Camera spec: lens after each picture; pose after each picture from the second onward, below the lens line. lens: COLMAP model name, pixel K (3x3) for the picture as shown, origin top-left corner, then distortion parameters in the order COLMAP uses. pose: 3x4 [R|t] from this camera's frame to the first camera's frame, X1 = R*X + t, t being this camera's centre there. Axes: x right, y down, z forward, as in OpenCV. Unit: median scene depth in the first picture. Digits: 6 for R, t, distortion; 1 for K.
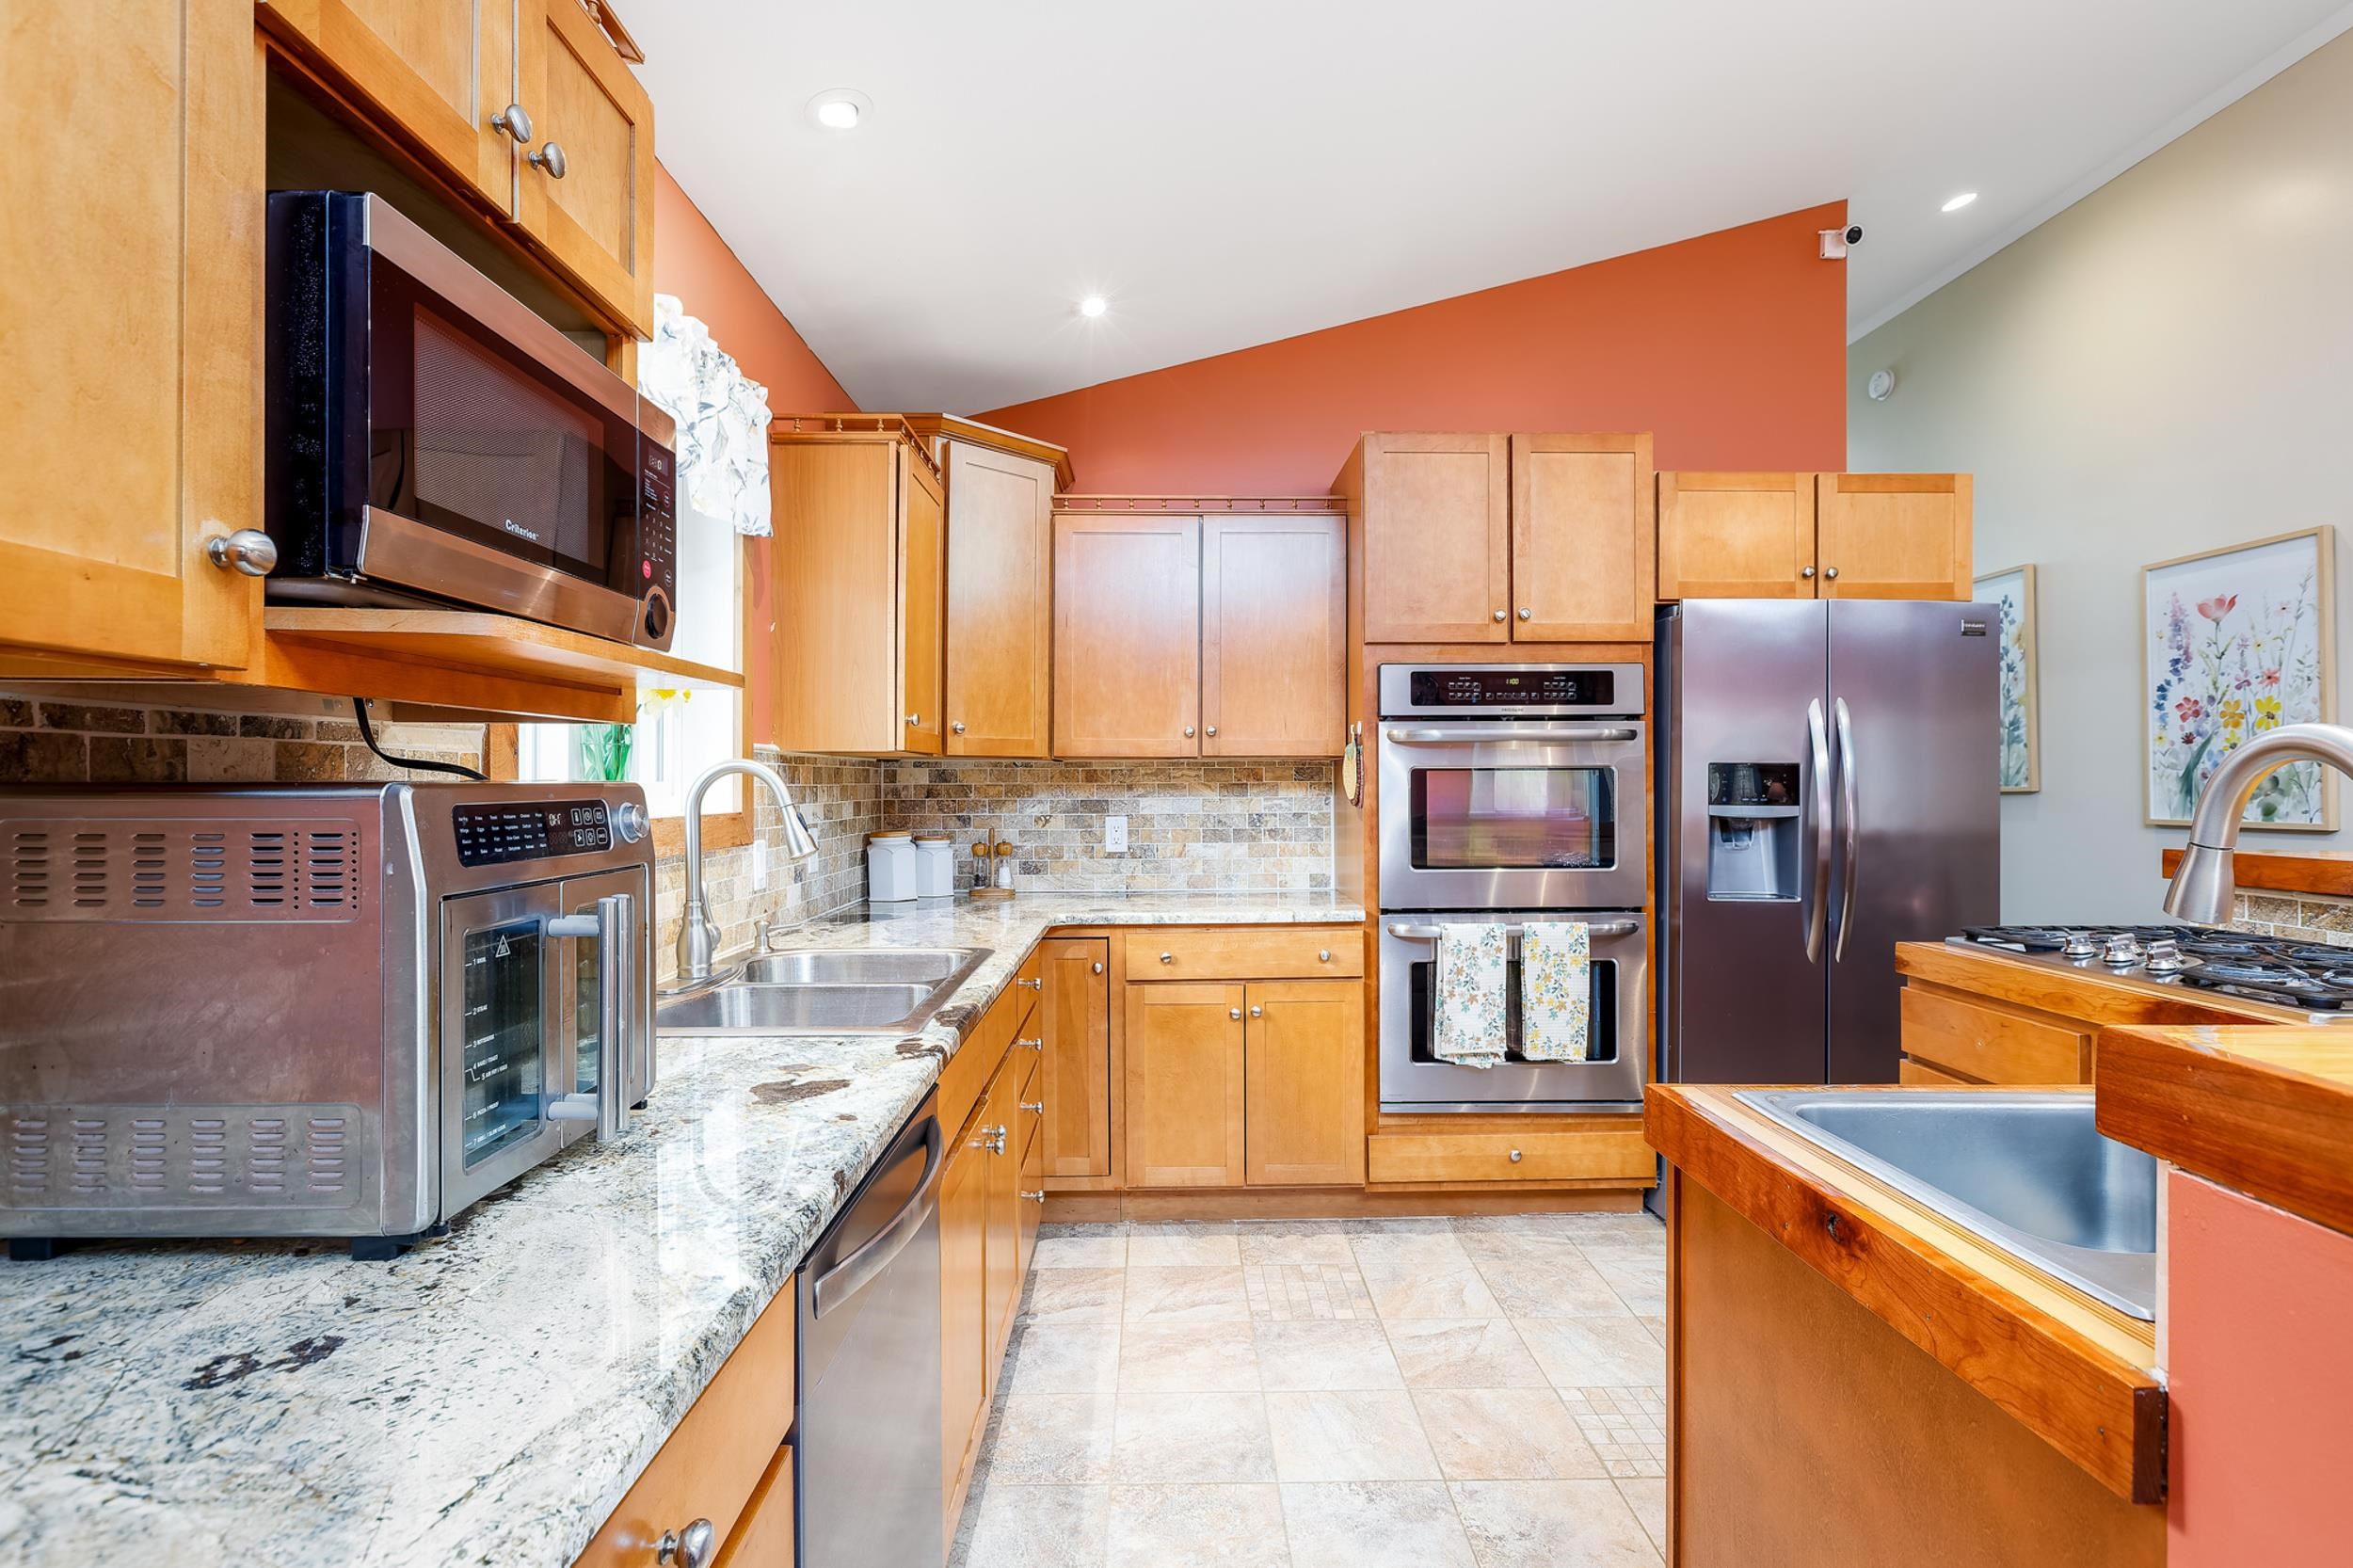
lens RADIAL K [[1115.3, 0, 1176.5], [0, 1115.3, 784.0], [0, 0, 1]] dist [0.000672, 0.000181]
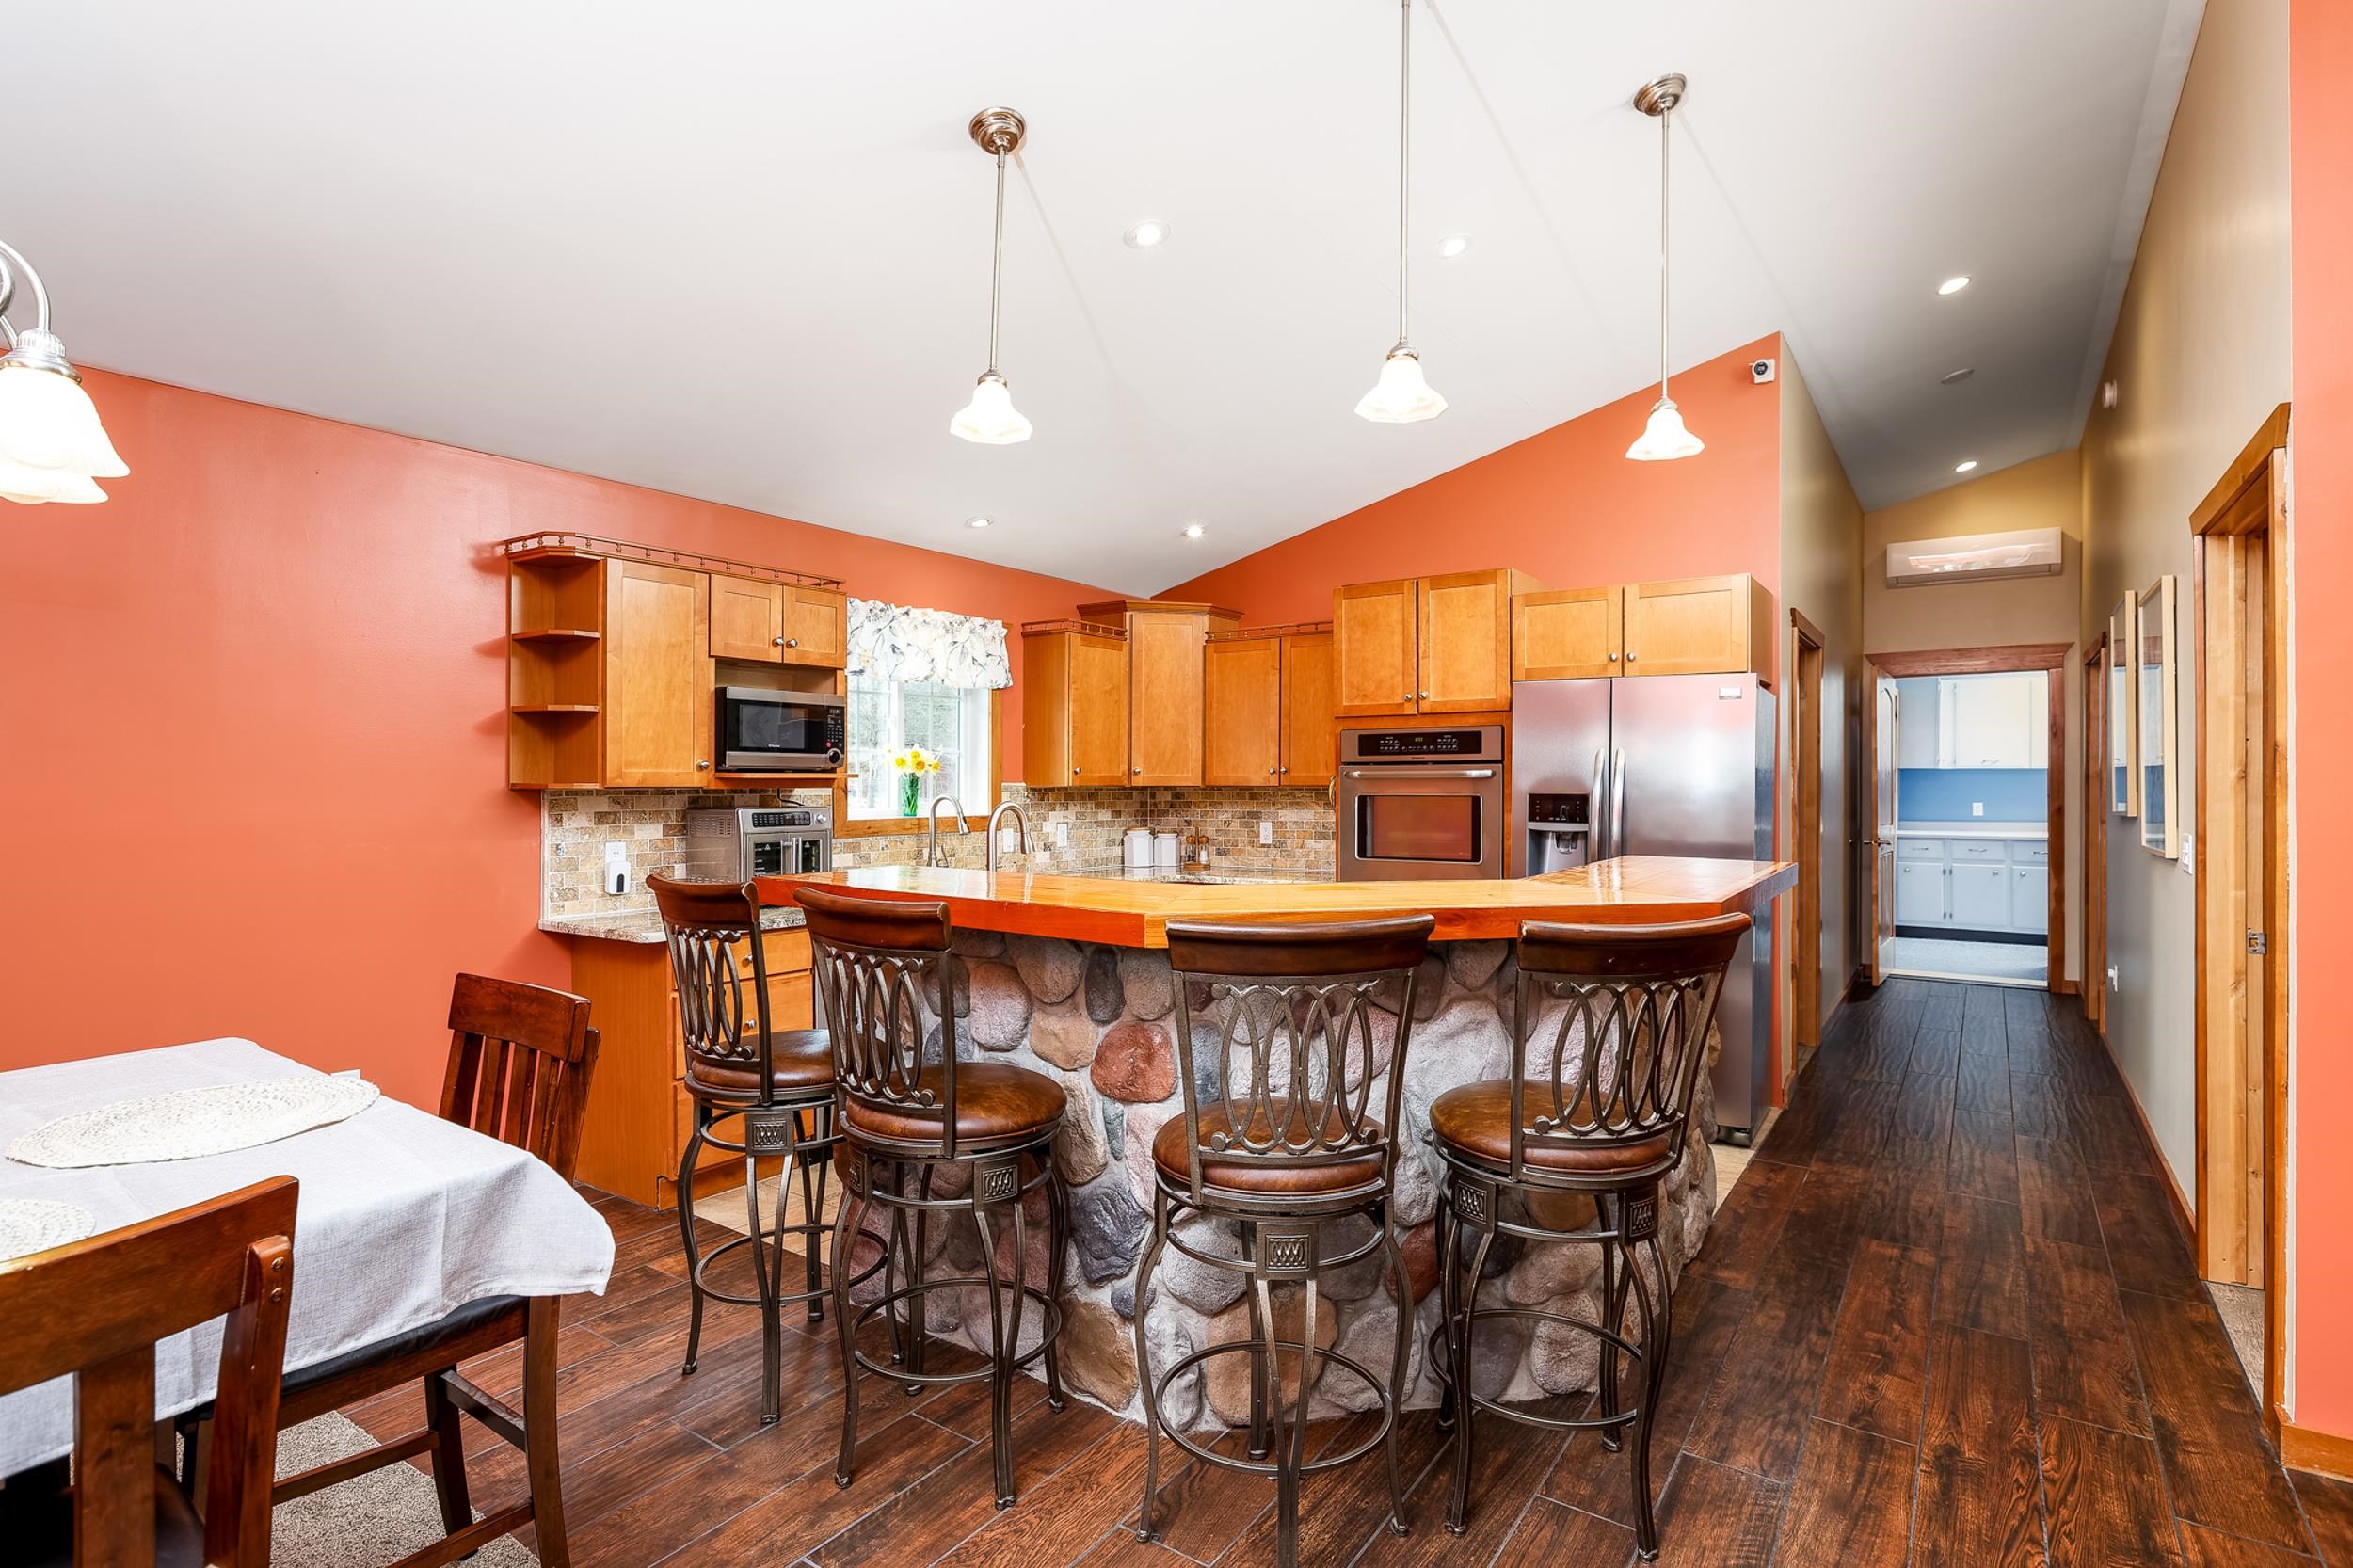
lens RADIAL K [[1118.4, 0, 1176.5], [0, 1118.4, 784.0], [0, 0, 1]] dist [-0.032226, 0.000091]
pose [[0.819474, 0.001402, -0.573114, 0.909976], [-0.002200, 0.999997, -0.000699, -0.027924], [0.573112, 0.001833, 0.819475, -0.459593]]
